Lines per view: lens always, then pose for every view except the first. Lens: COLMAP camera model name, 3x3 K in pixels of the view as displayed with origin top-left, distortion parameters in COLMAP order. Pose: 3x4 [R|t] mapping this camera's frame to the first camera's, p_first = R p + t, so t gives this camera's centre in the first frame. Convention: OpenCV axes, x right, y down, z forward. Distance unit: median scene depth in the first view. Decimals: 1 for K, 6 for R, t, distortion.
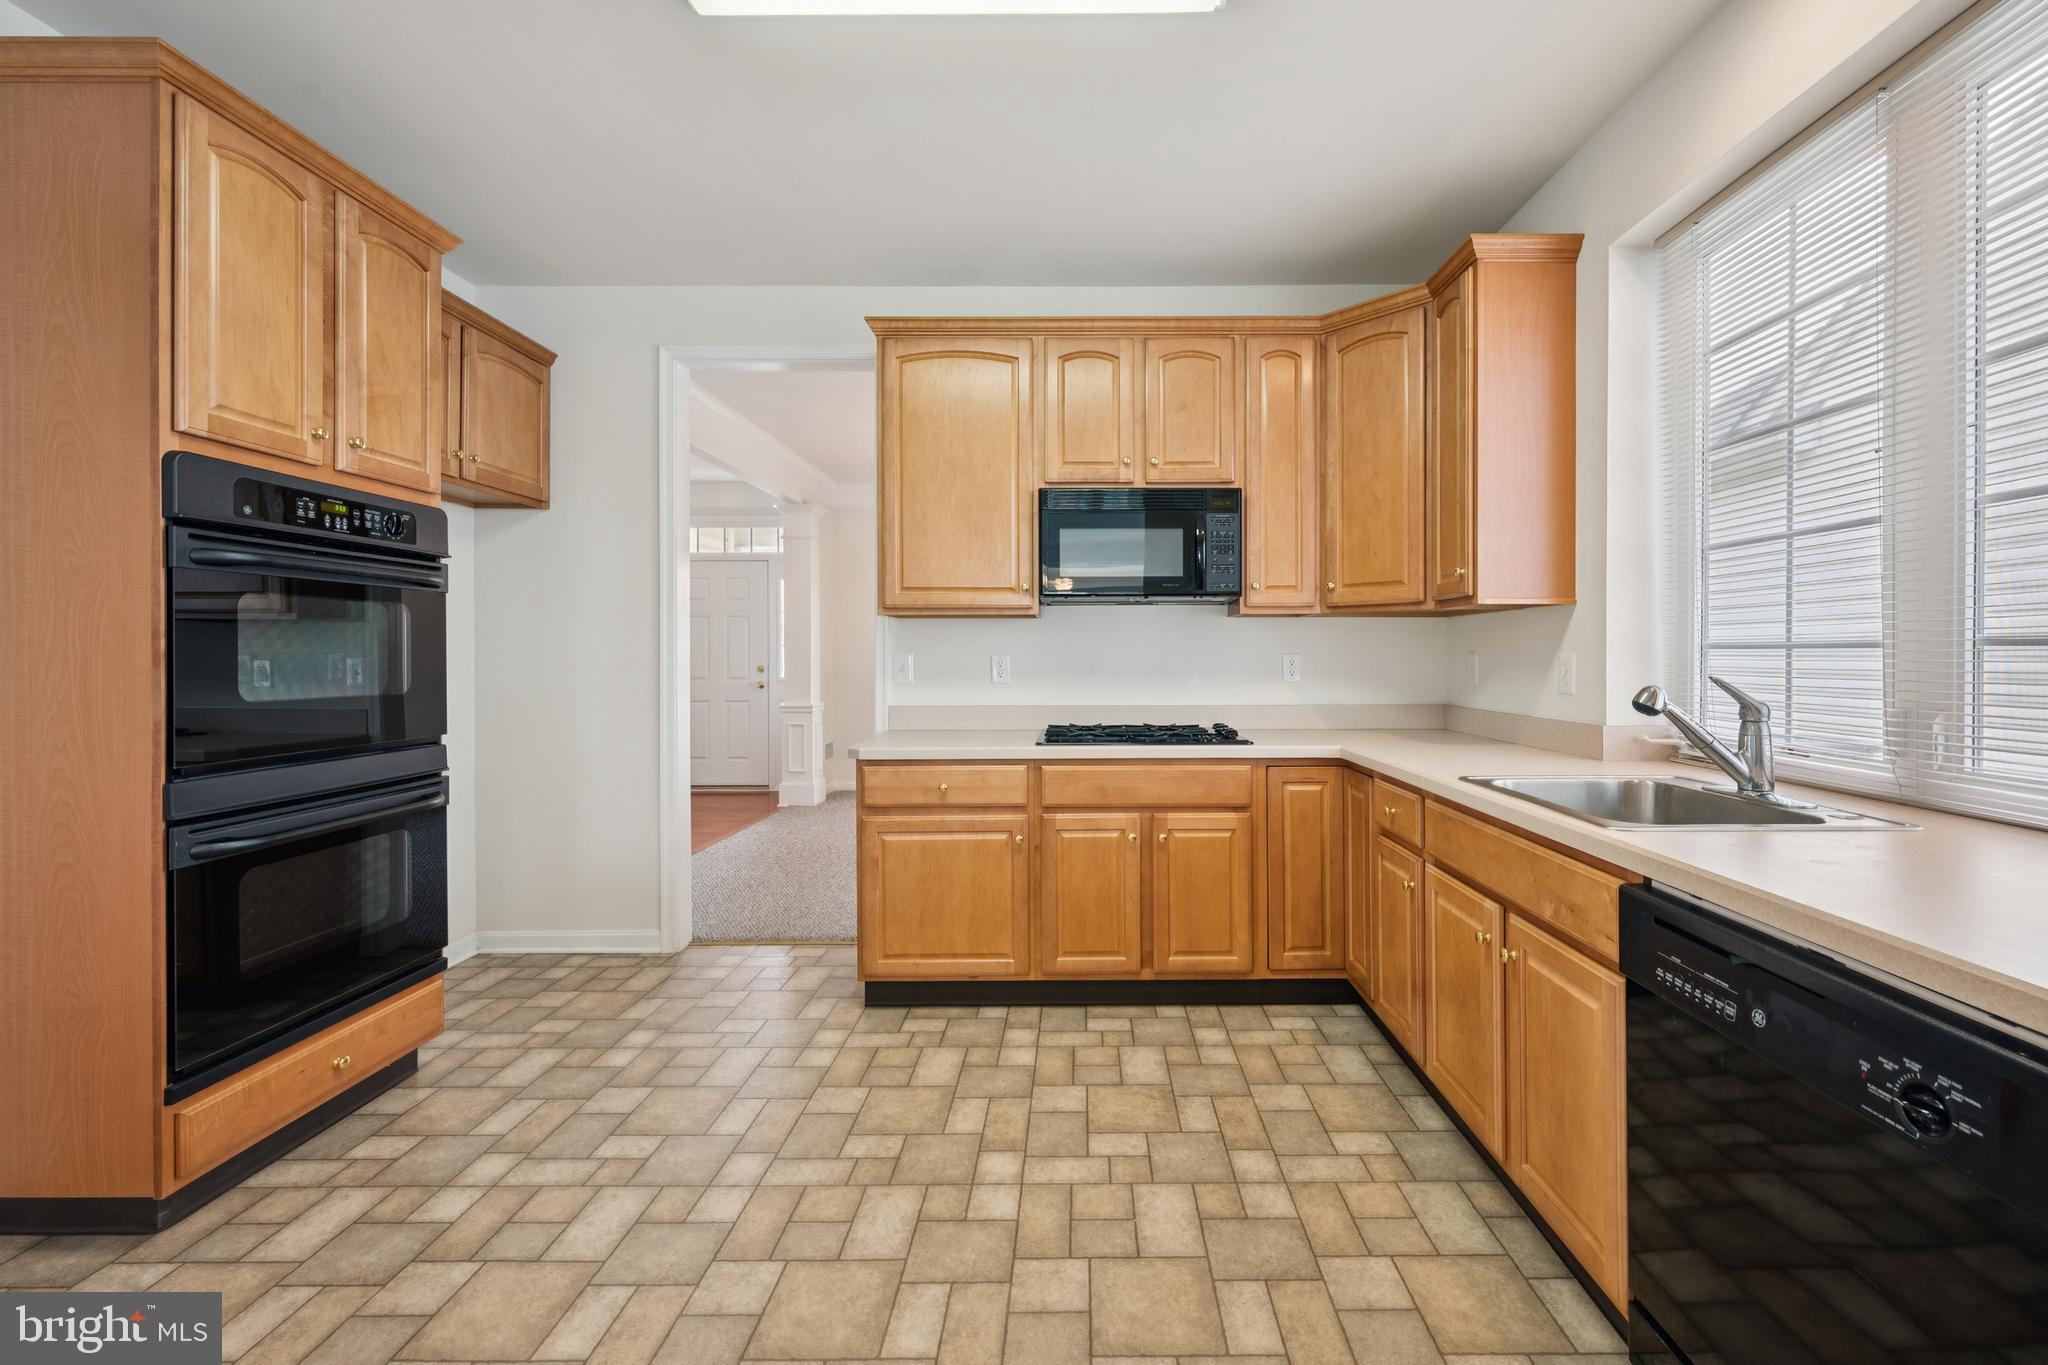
lens RADIAL K [[845.5, 0, 1082.3], [0, 845.5, 655.0], [0, 0, 1]] dist [0.000498, 0.000114]
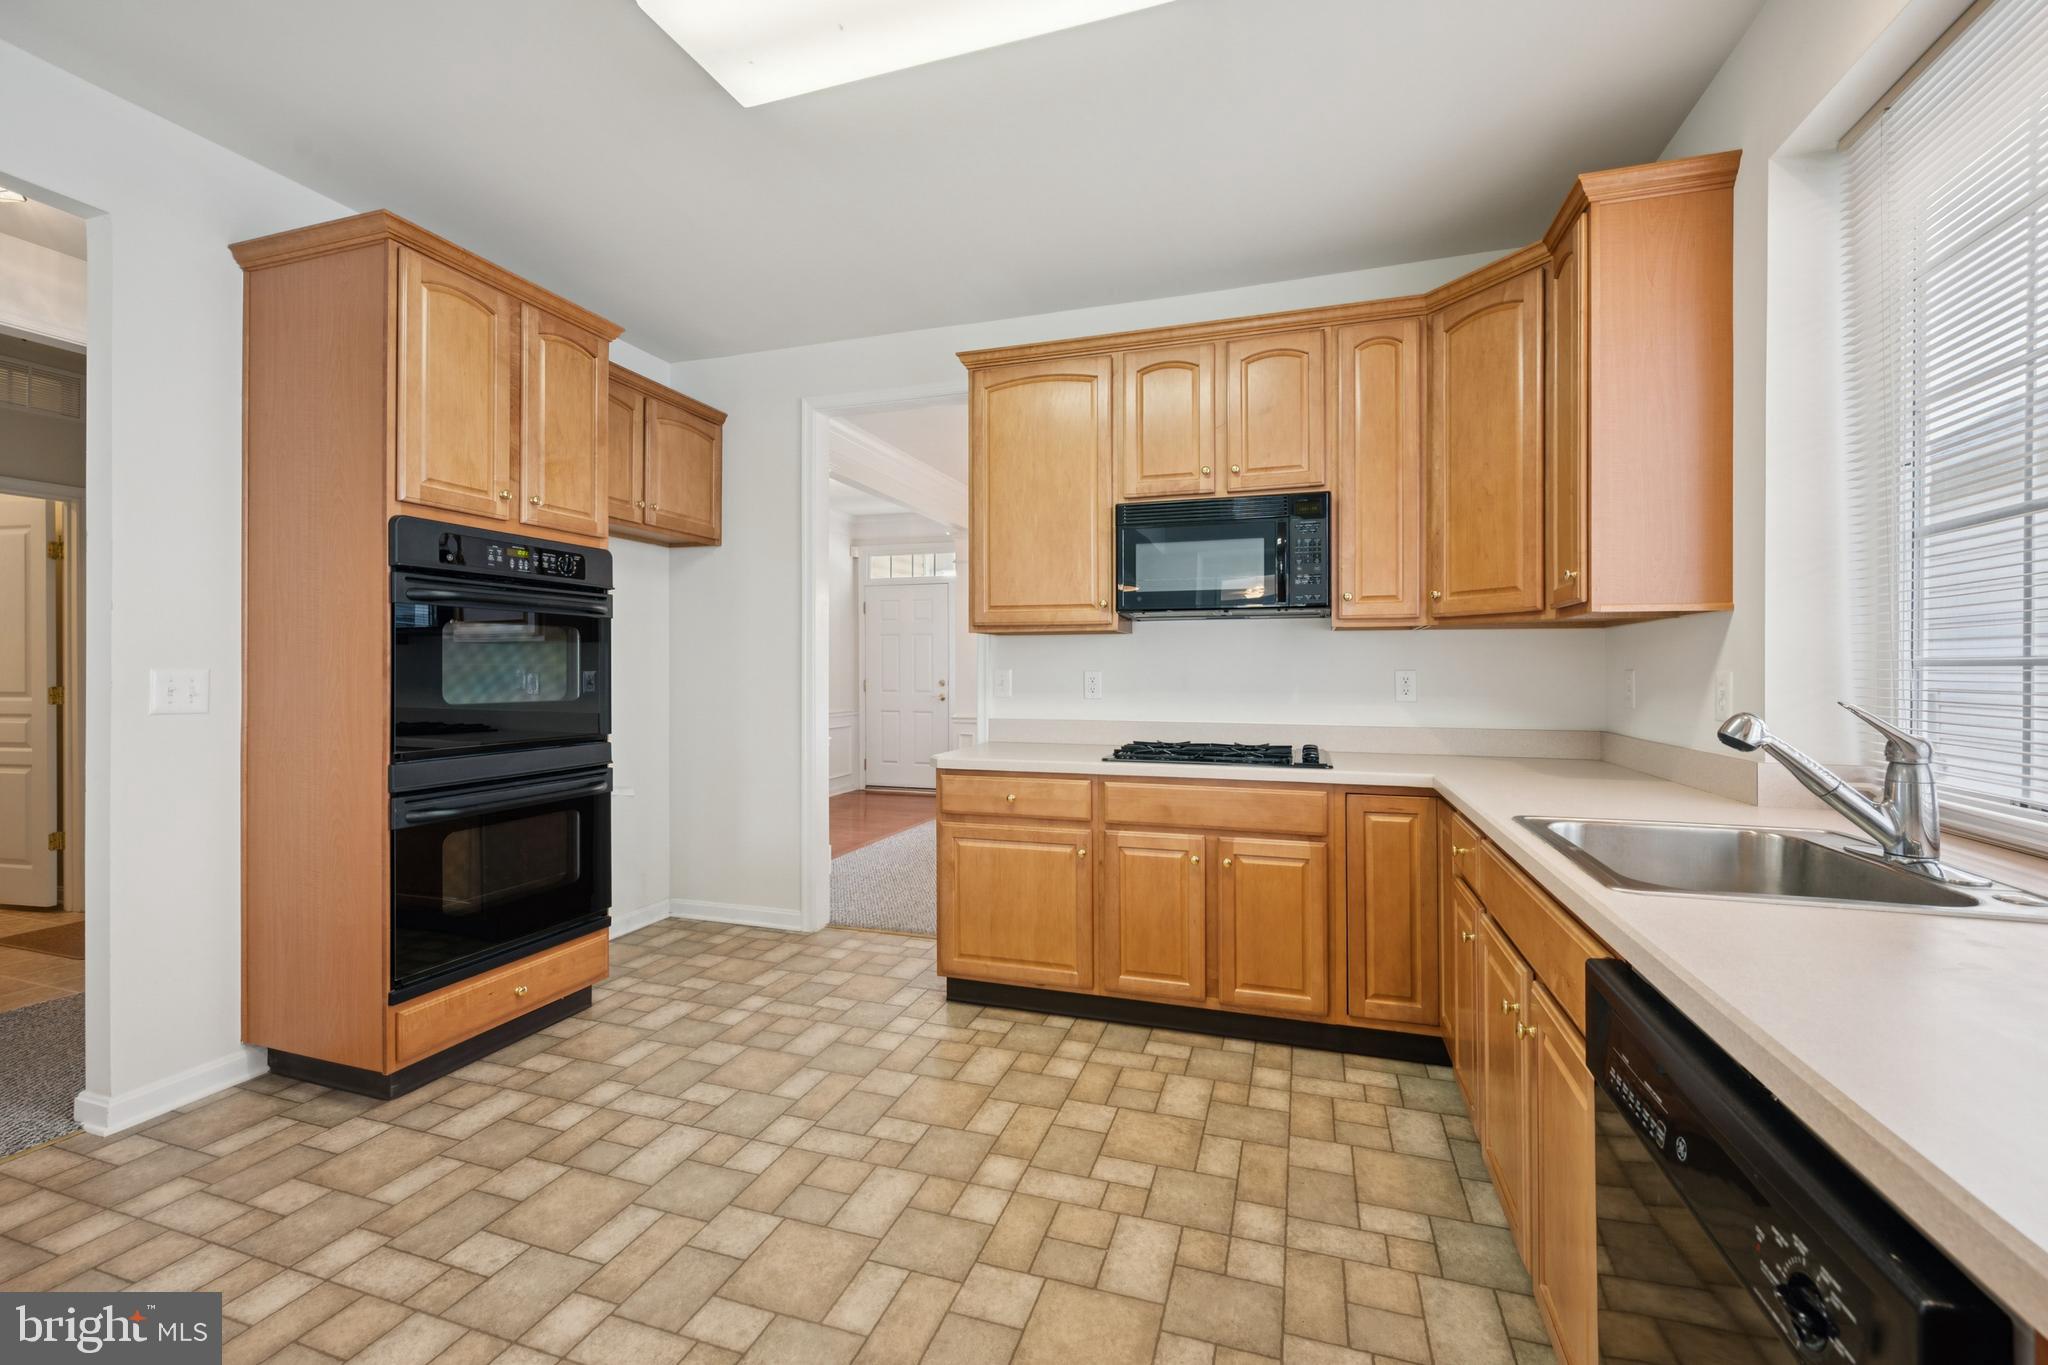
lens RADIAL K [[832.1, 0, 1038.1], [0, 832.1, 668.1], [0, 0, 1]] dist [0.000962, -0.000178]
pose [[0.951405, 0.002781, -0.307929, 0.192642], [-0.003645, 0.999991, -0.002229, -0.000915], [0.307920, 0.003243, 0.951407, 0.041268]]
